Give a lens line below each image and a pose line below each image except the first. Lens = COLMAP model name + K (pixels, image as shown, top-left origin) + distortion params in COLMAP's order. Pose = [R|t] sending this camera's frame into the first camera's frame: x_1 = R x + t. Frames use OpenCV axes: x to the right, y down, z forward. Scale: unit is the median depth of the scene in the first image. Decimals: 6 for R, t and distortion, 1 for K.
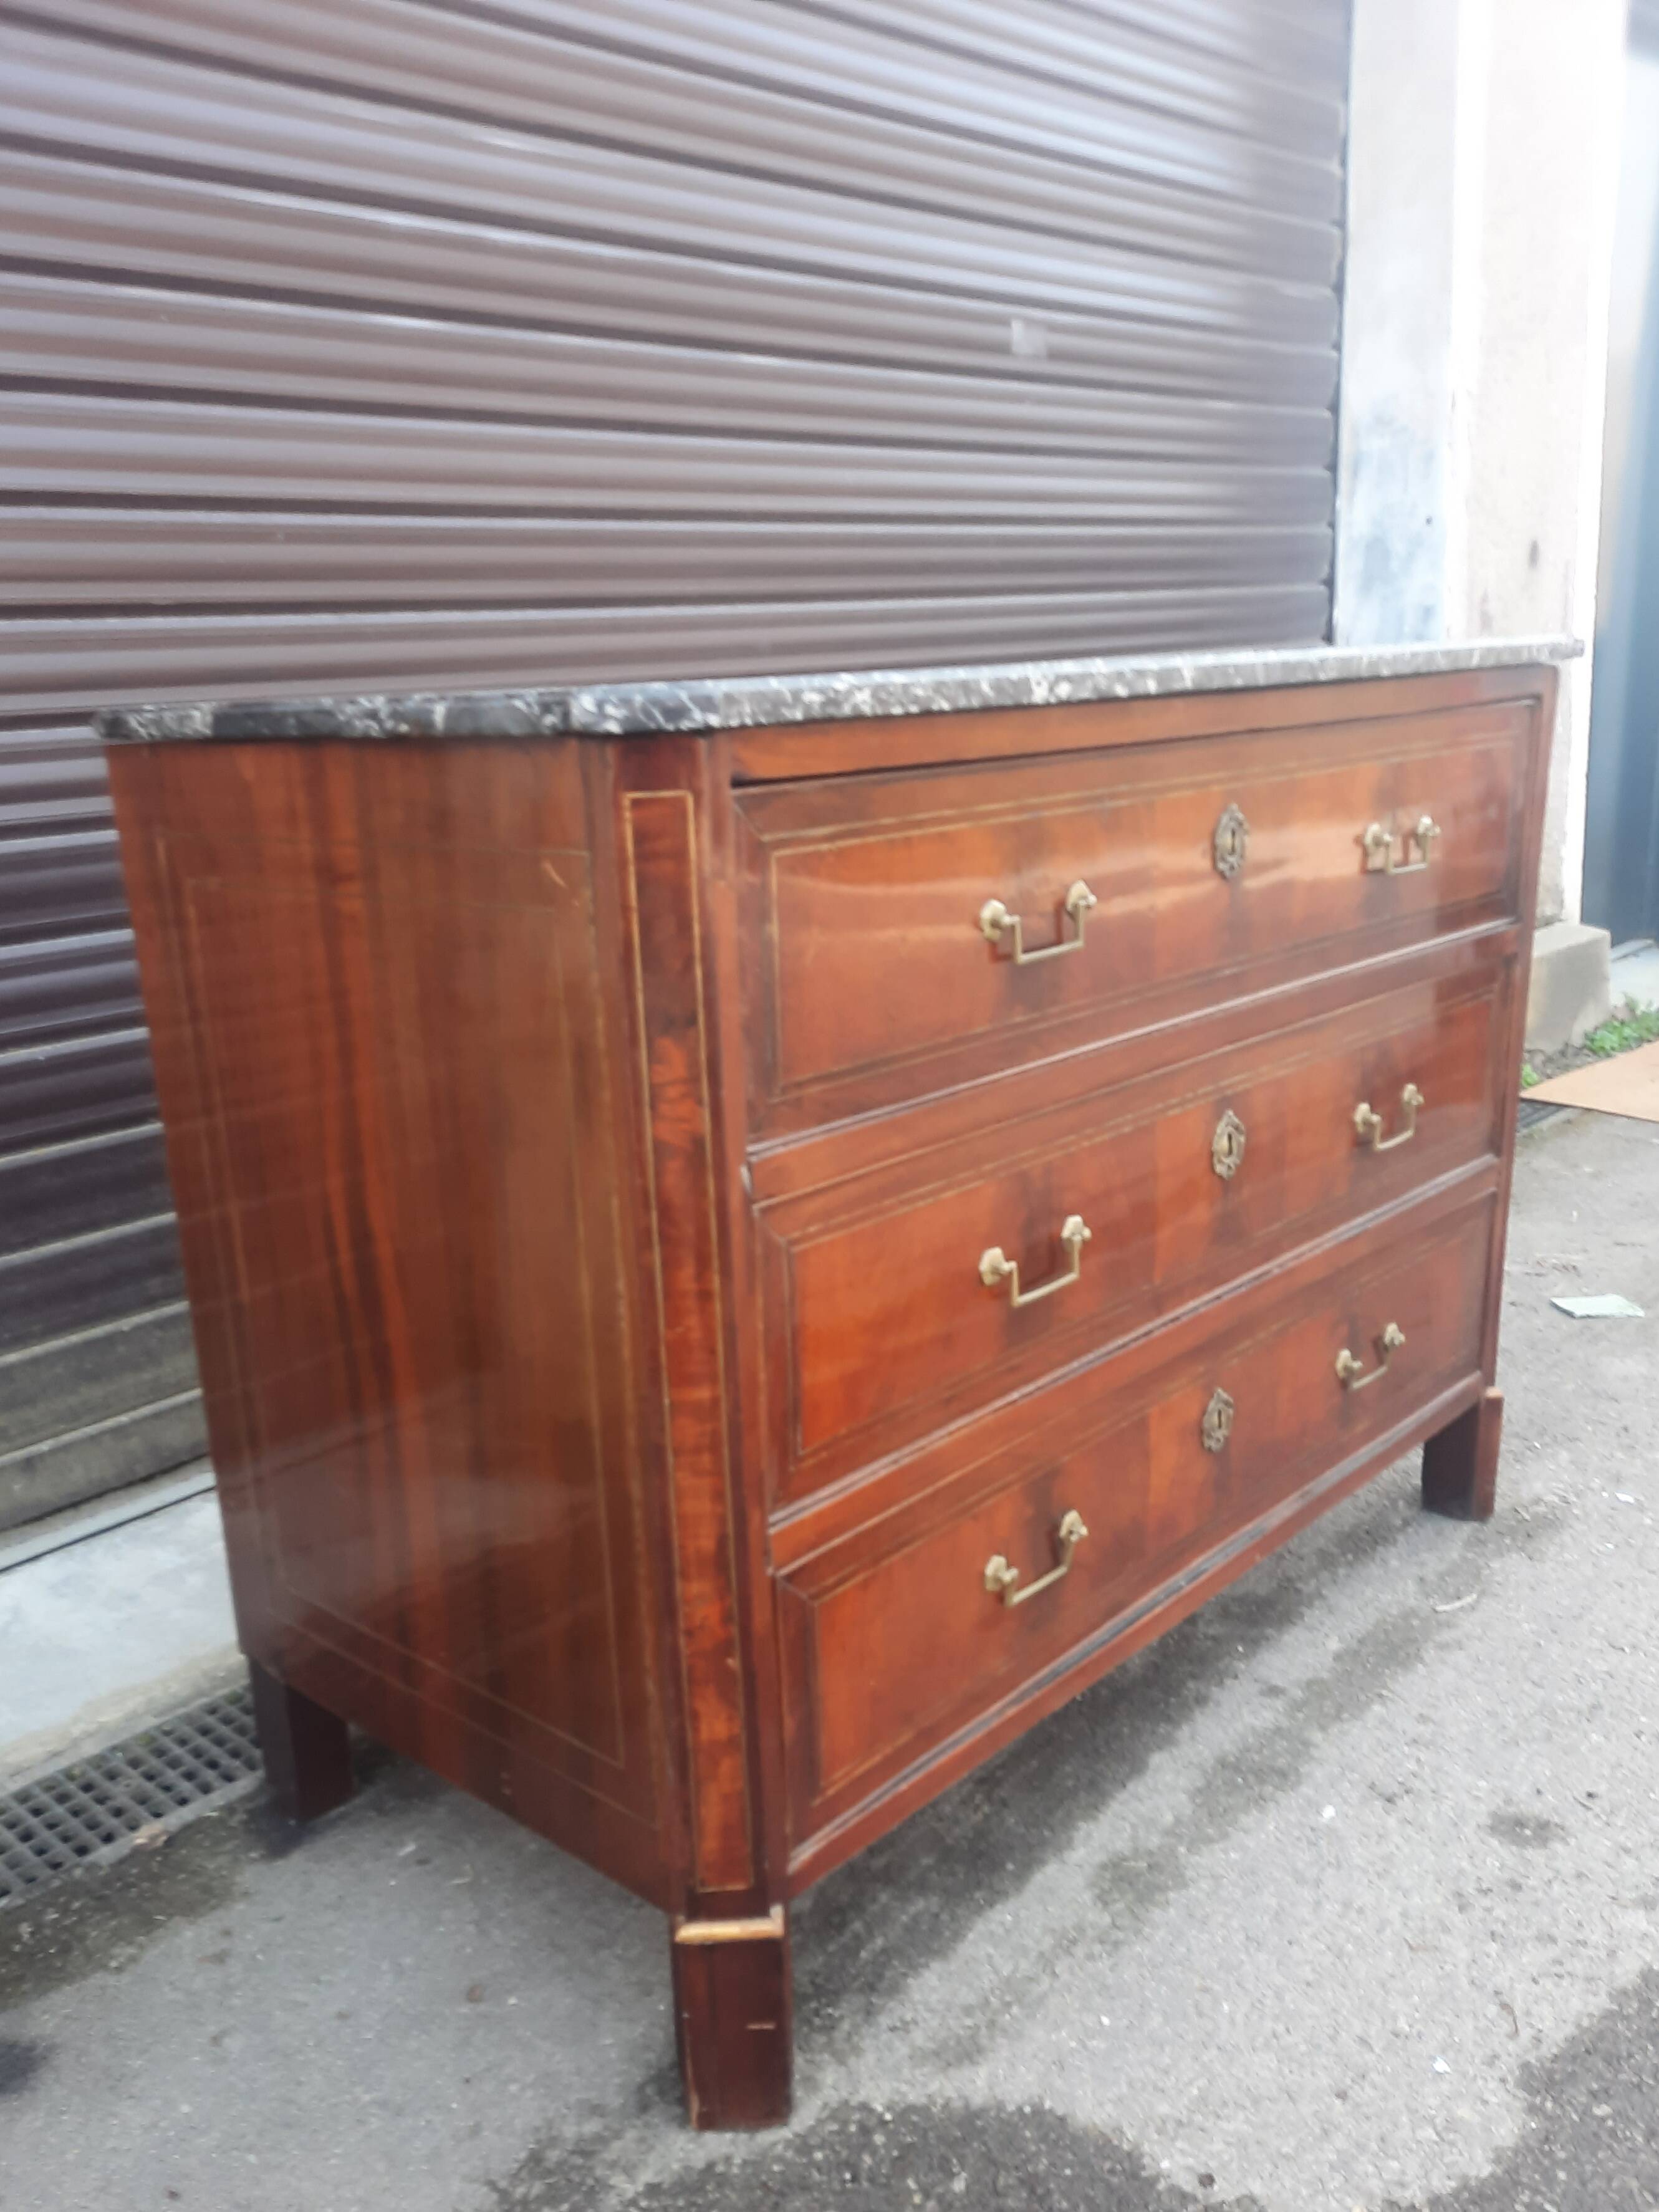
lens RADIAL K [[1842.7, 0, 794.8], [0, 1842.7, 1219.7], [0, 0, 1]] dist [0.057581, -0.062022]
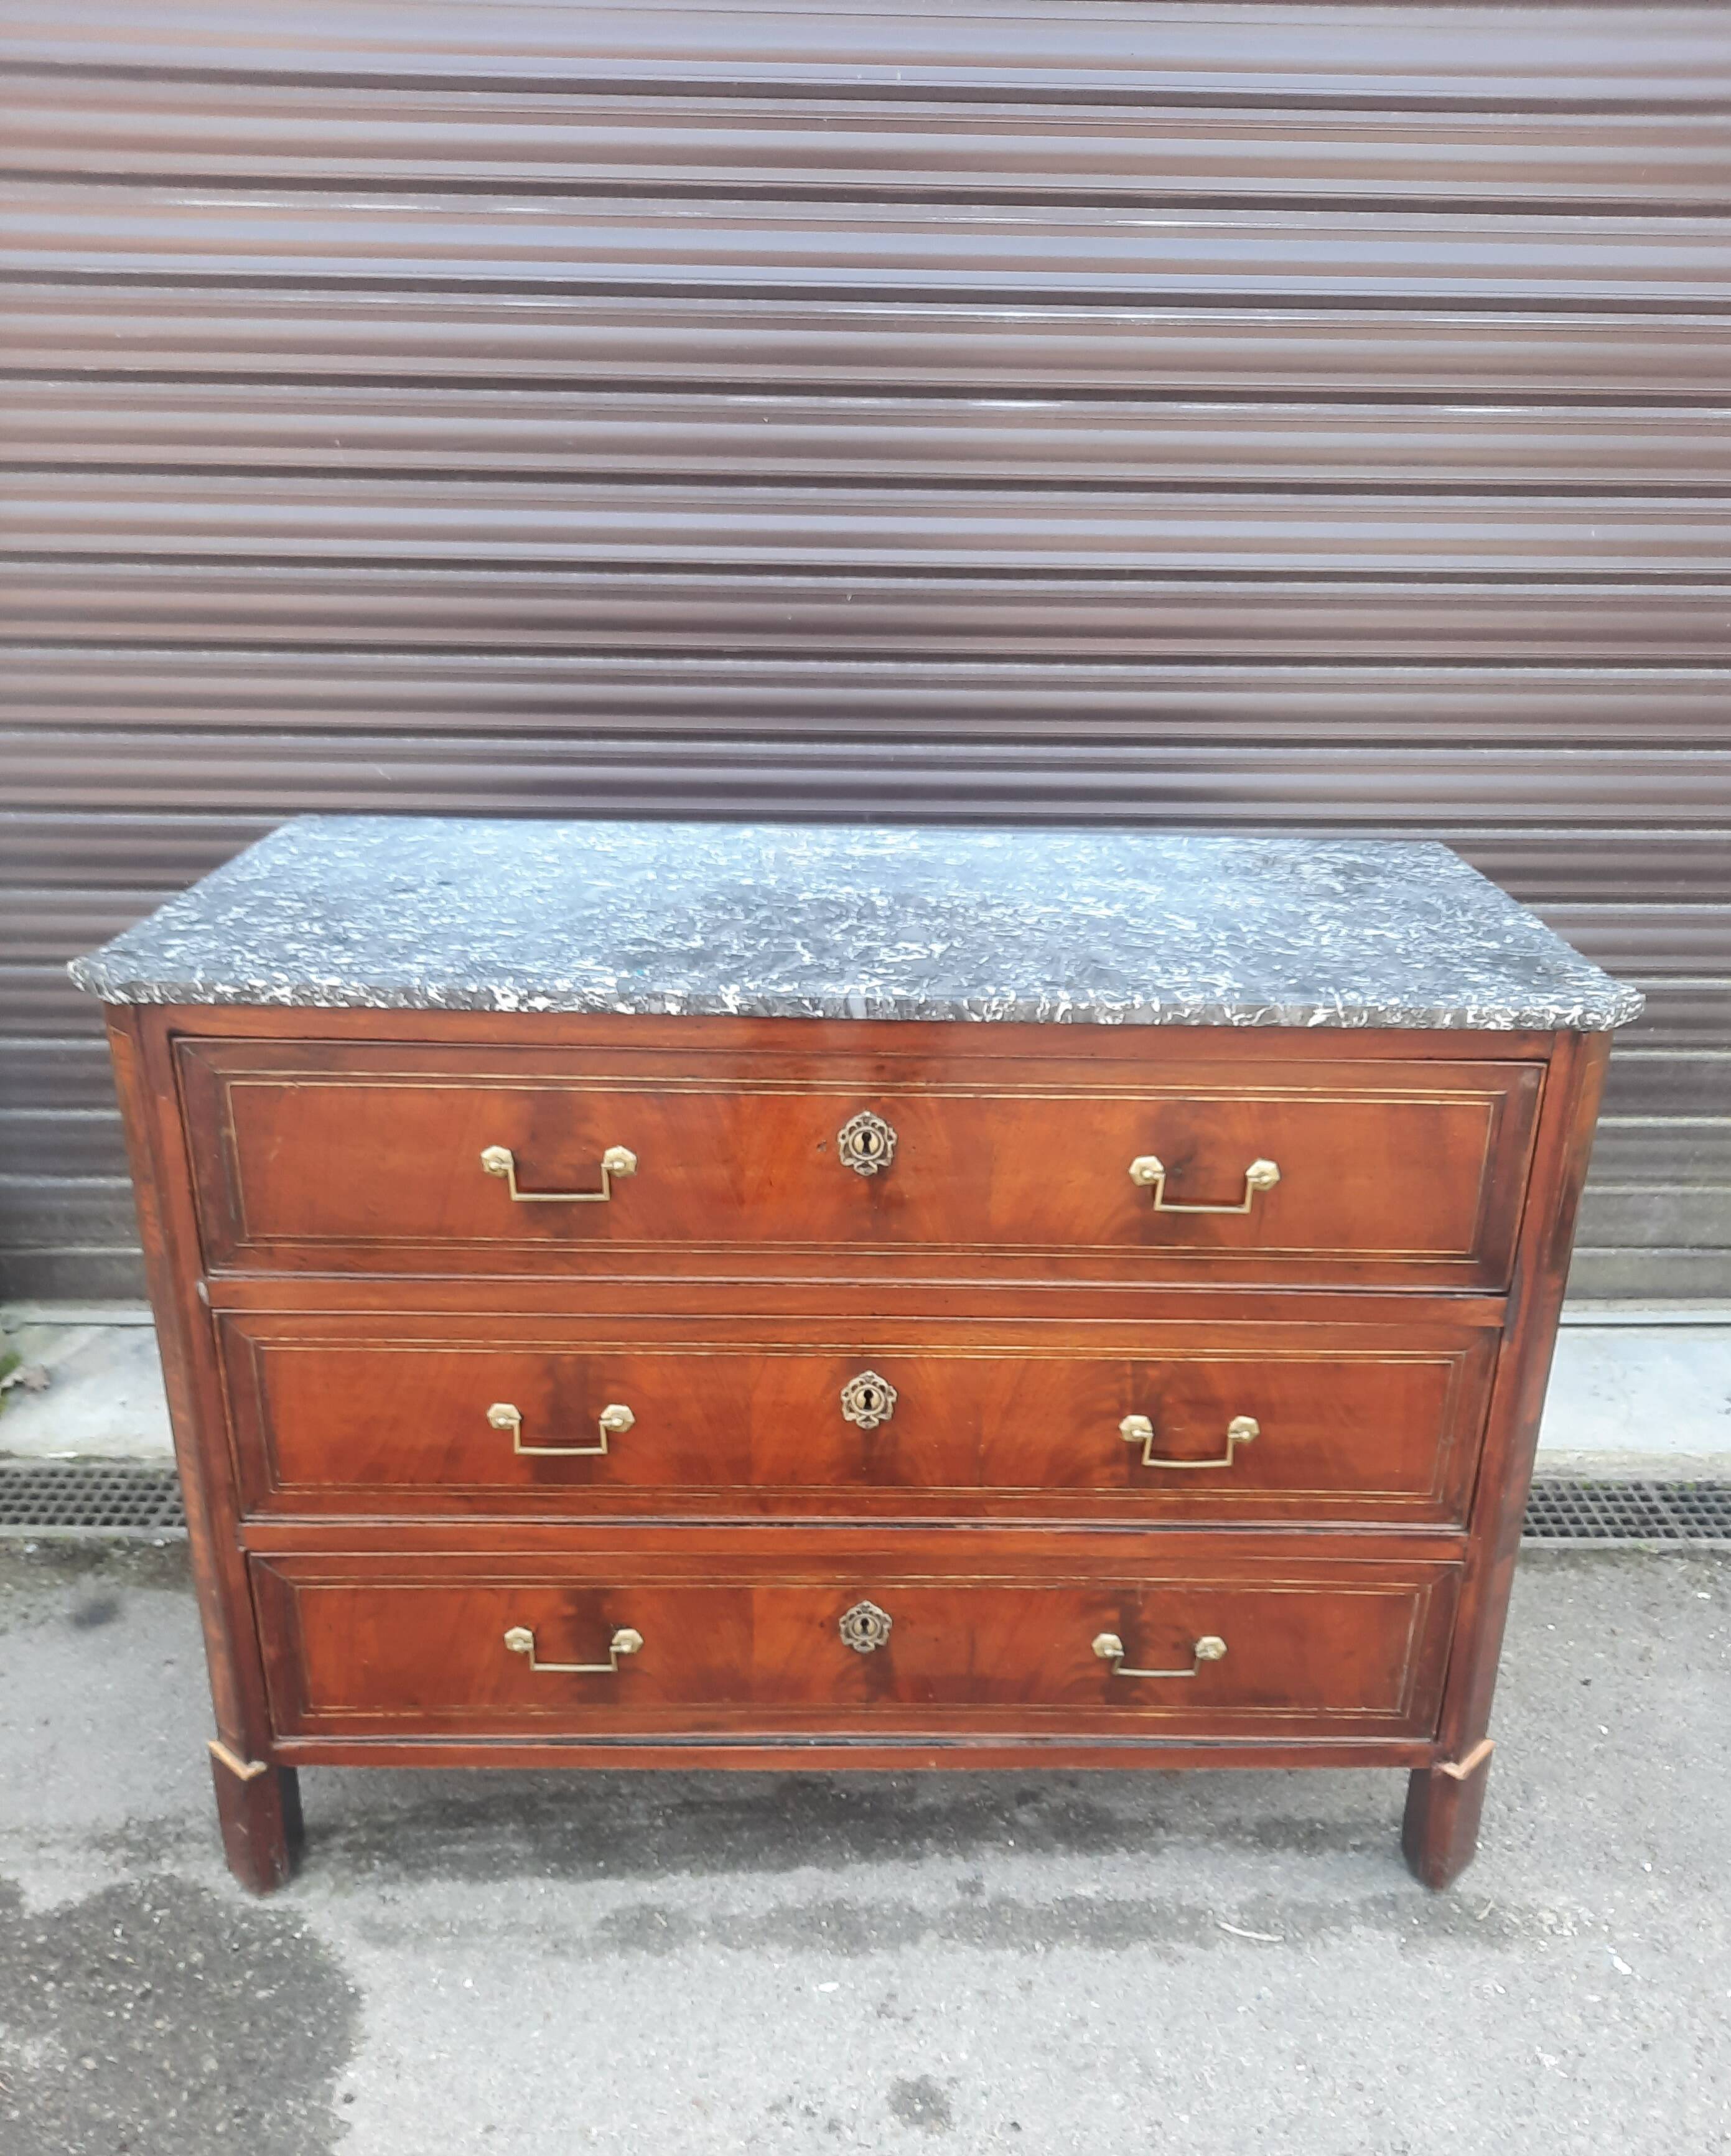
lens RADIAL K [[1923.8, 0, 933.3], [0, 1923.8, 1240.1], [0, 0, 1]] dist [0.047541, -0.051027]
pose [[0.695468, 0.343632, -0.631064, 0.971293], [-0.255559, 0.939103, 0.229728, -0.409486], [0.671576, 0.001506, 0.740934, 0.195744]]
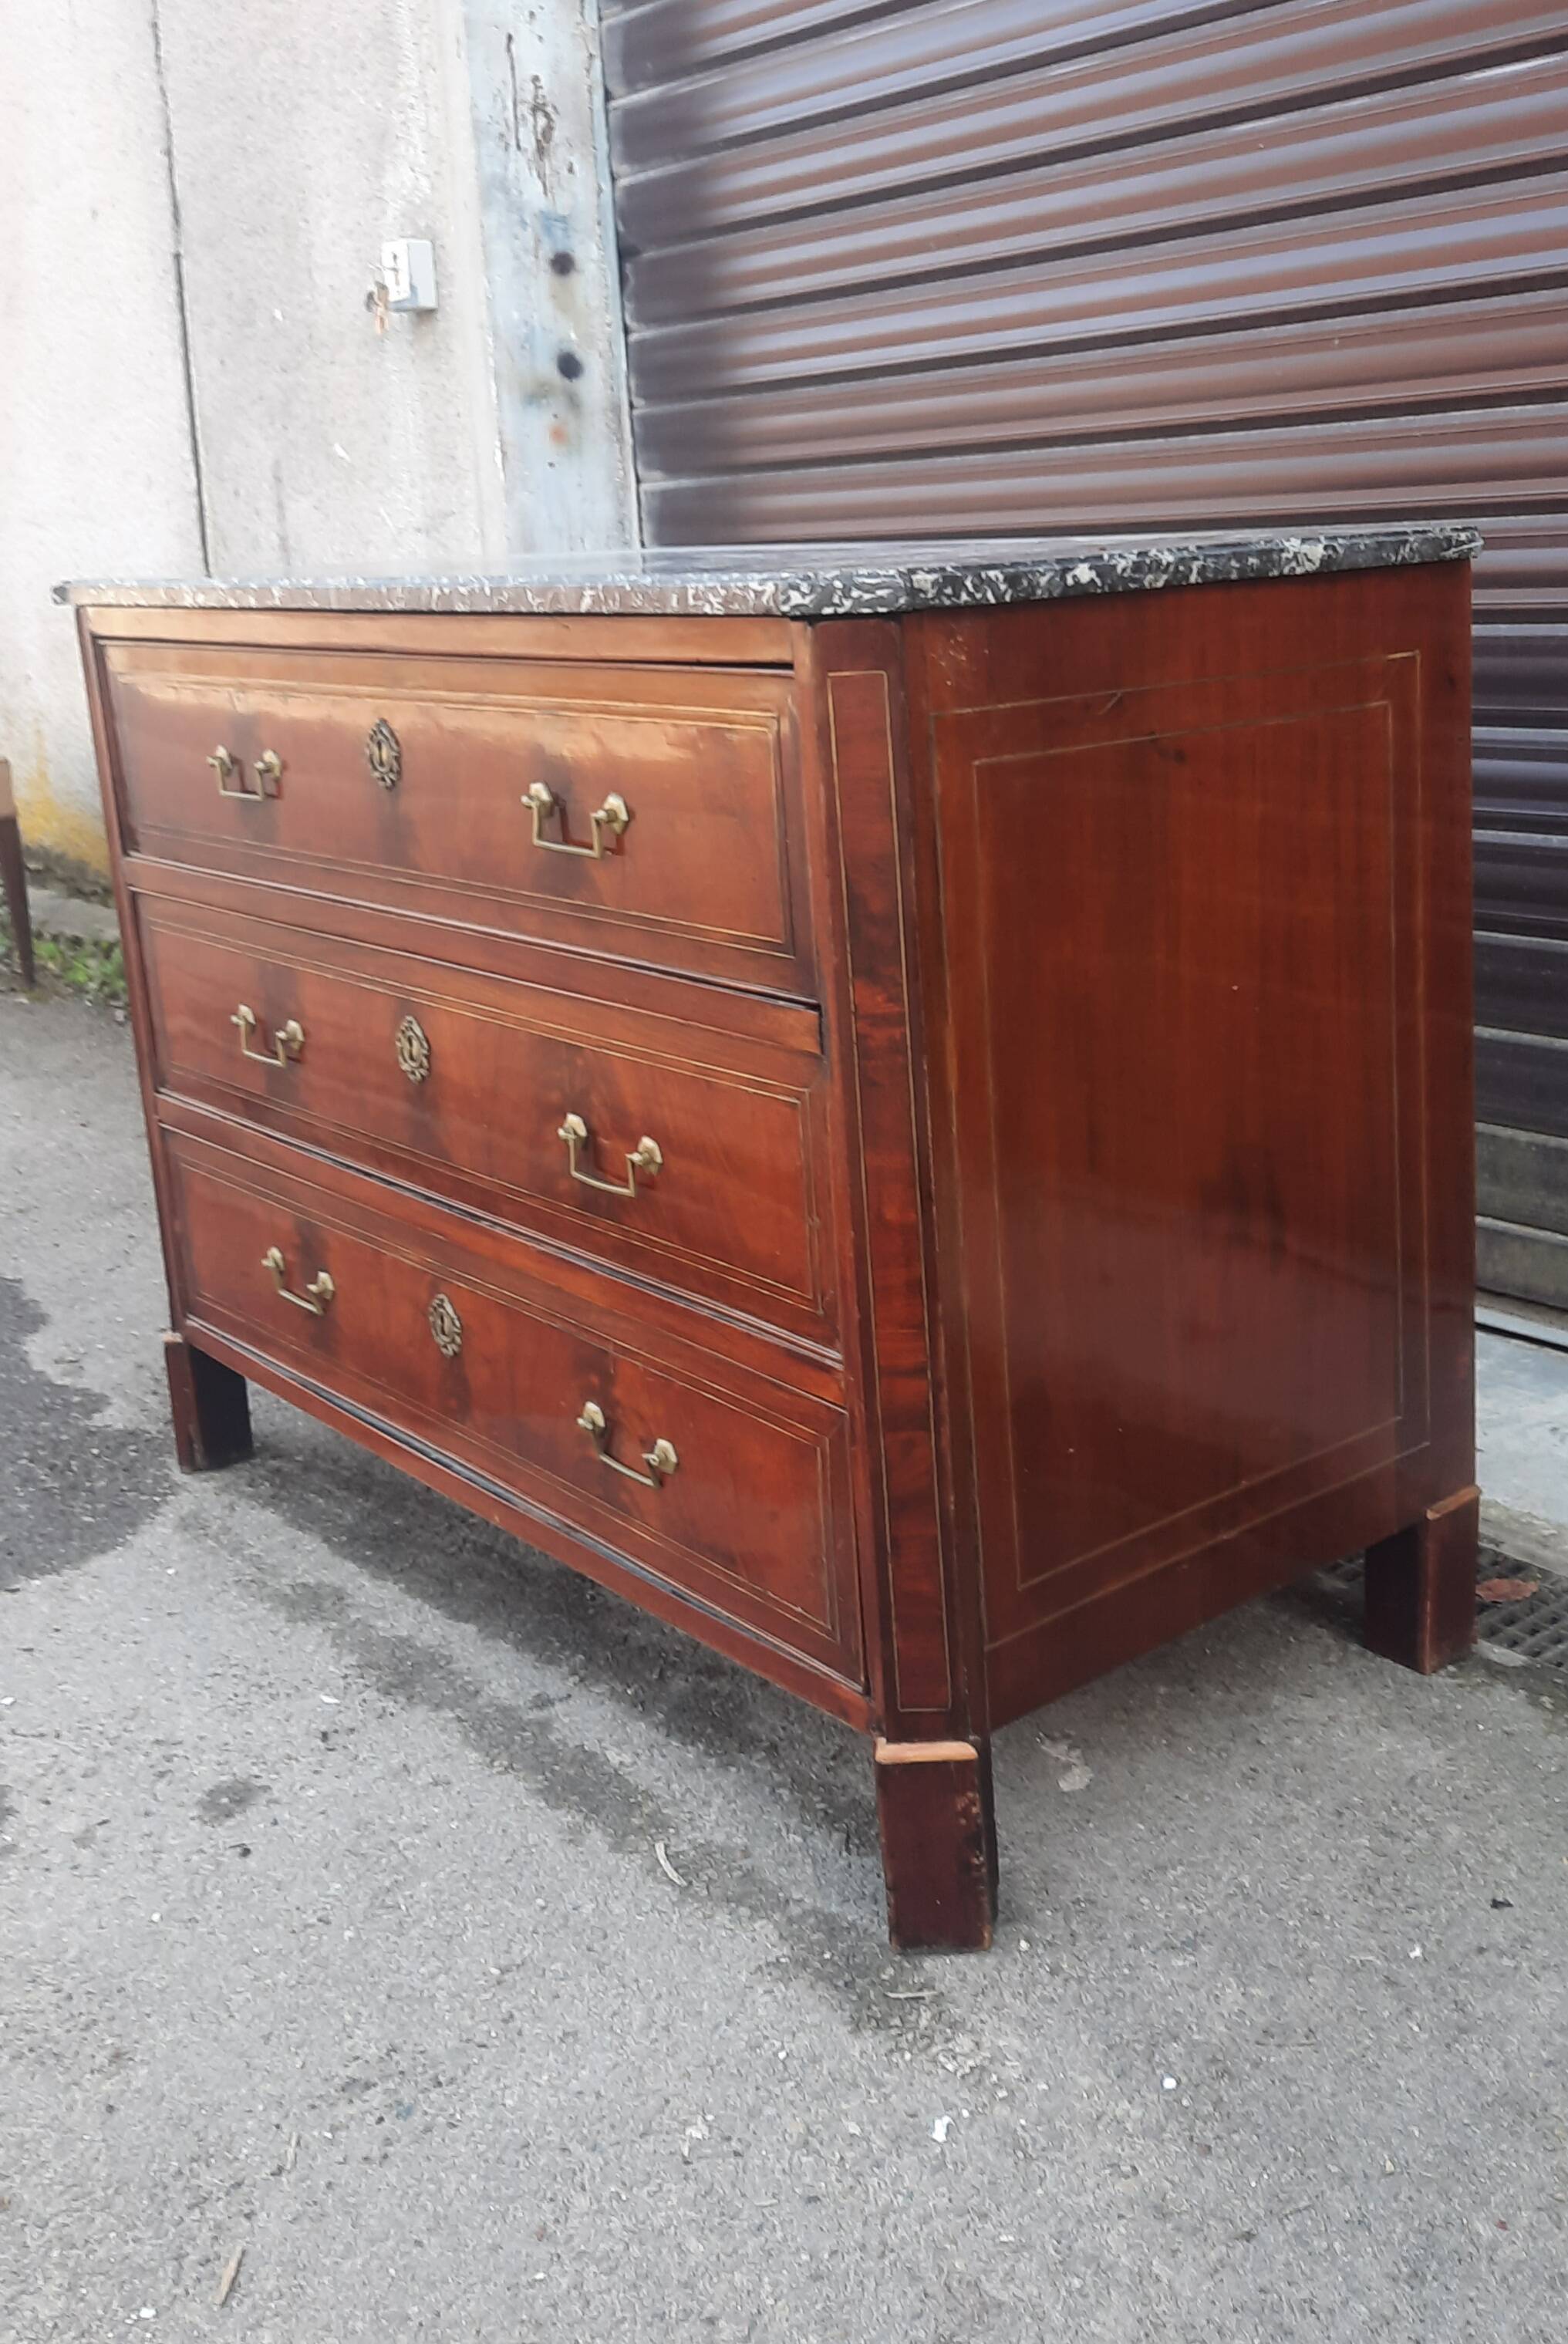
lens RADIAL K [[2334.7, 0, 859.6], [0, 2334.7, 1072.3], [0, 0, 1]] dist [0.026258, 0.000000]
pose [[-0.134854, 0.287206, -0.948329, 1.461402], [-0.226722, 0.922737, 0.311695, -0.496982], [0.964578, 0.257040, -0.059319, 1.354863]]
